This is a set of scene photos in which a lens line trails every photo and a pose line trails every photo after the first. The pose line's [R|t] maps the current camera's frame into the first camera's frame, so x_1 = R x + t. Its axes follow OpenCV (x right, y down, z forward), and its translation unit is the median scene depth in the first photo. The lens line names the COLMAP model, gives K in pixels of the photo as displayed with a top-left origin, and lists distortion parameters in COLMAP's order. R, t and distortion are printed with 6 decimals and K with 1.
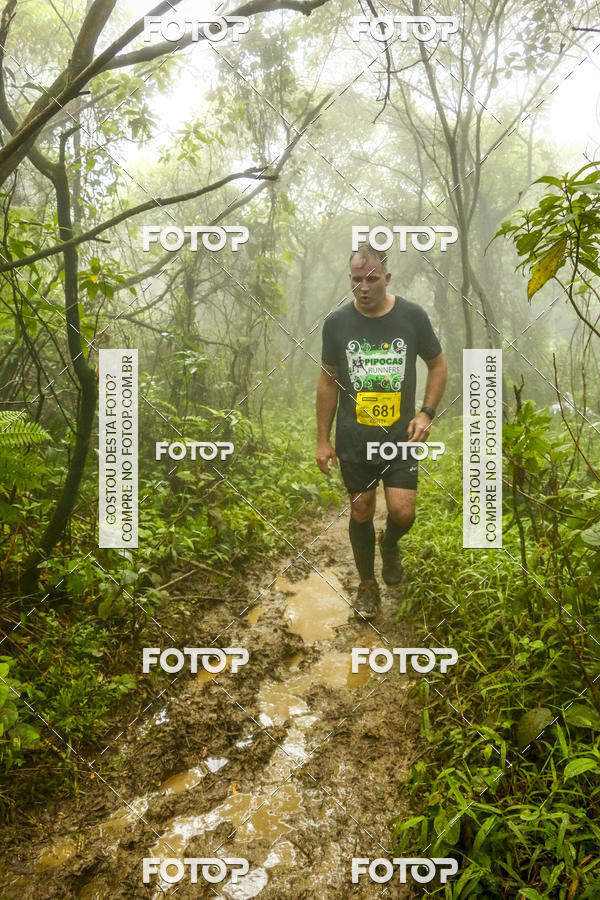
lens RADIAL K [[804.5, 0, 300.7], [0, 804.5, 449.3], [0, 0, 1]] dist [-0.156255, 0.195205]
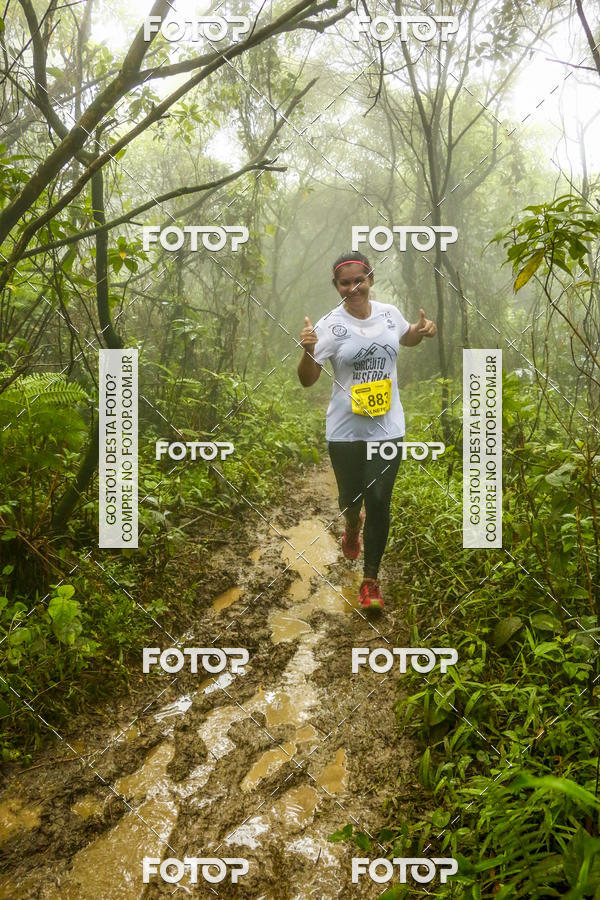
lens RADIAL K [[799.5, 0, 303.9], [0, 799.5, 446.7], [0, 0, 1]] dist [-0.152804, 0.192299]
pose [[0.998337, 0.002736, 0.057590, -0.064759], [-0.005128, 0.999129, 0.041421, 0.008566], [-0.057426, -0.041647, 0.997481, -0.141302]]
